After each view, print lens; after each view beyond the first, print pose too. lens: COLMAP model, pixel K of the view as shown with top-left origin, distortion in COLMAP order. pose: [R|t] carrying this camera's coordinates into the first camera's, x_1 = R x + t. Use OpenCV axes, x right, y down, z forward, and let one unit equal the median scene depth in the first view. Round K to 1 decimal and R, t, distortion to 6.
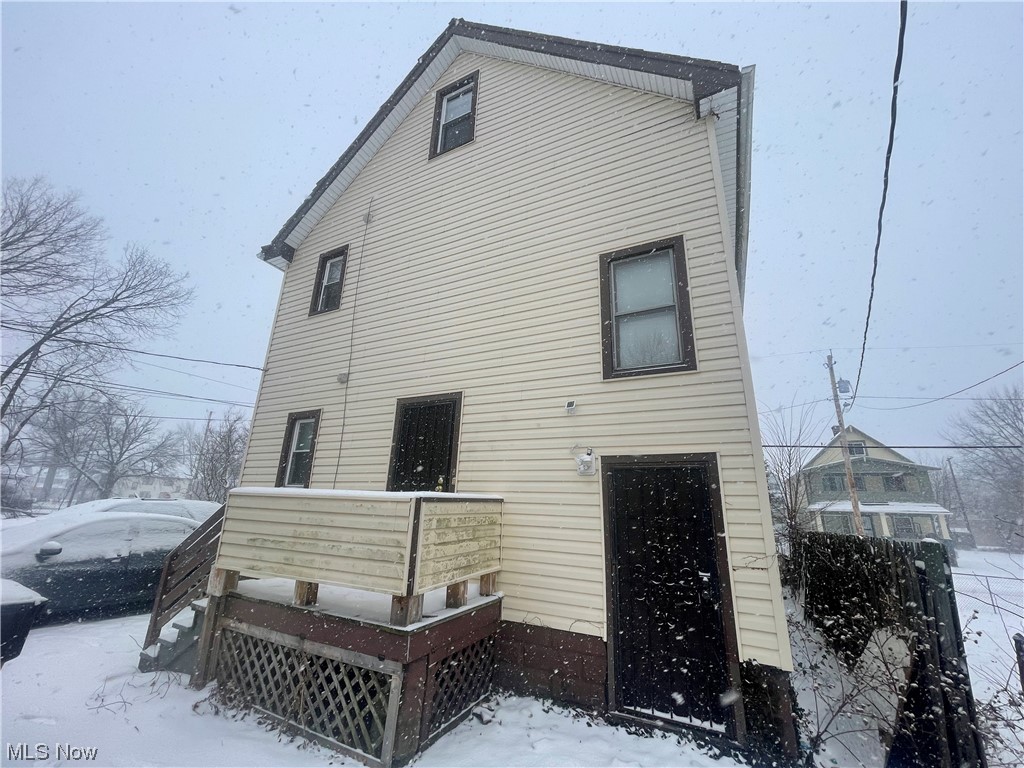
lens RADIAL K [[412.6, 0, 512.2], [0, 412.6, 381.8], [0, 0, 1]] dist [-0.003496, -0.000021]
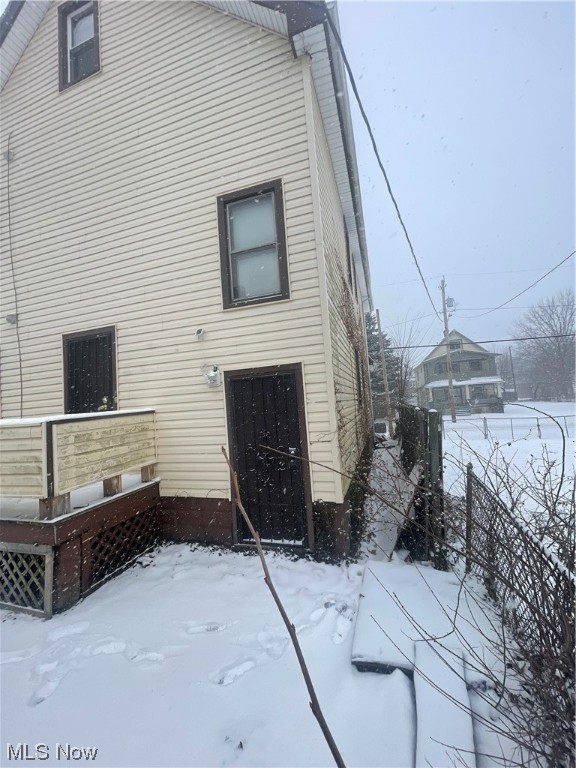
lens RADIAL K [[309.4, 0, 288.6], [0, 309.4, 383.4], [0, 0, 1]] dist [-0.003496, -0.000021]
pose [[0.980898, -0.092271, 0.171248, 0.245326], [0.049780, 0.970095, 0.237566, -0.001408], [-0.188047, -0.224504, 0.956157, 0.037106]]
